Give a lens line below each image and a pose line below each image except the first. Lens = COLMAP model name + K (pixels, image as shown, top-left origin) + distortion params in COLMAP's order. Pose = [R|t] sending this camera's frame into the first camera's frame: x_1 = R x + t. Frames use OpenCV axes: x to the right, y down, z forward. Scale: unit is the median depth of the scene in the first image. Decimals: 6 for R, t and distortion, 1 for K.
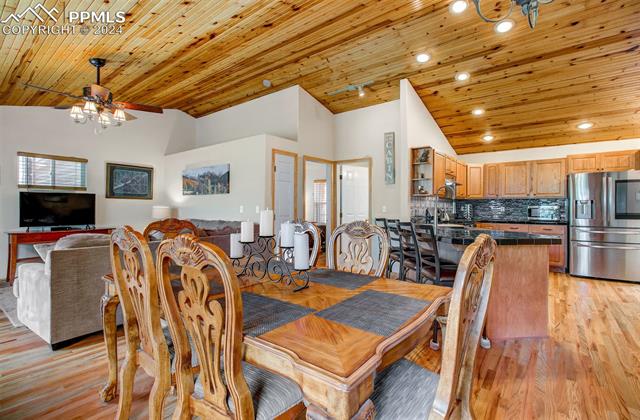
lens RADIAL K [[299.7, 0, 313.4], [0, 299.7, 210.6], [0, 0, 1]] dist [-0.004118, 0.001381]
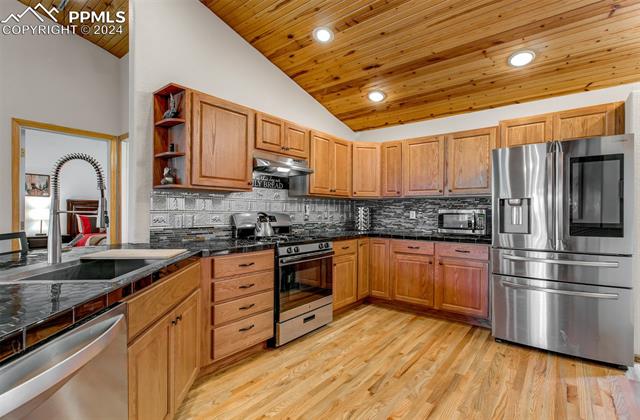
lens RADIAL K [[299.7, 0, 307.6], [0, 299.7, 211.7], [0, 0, 1]] dist [-0.004118, 0.001381]
pose [[0.999572, 0.008073, -0.028116, 0.519649], [-0.008341, 0.999921, -0.009447, -0.004596], [0.028037, 0.009677, 0.999560, 0.439468]]
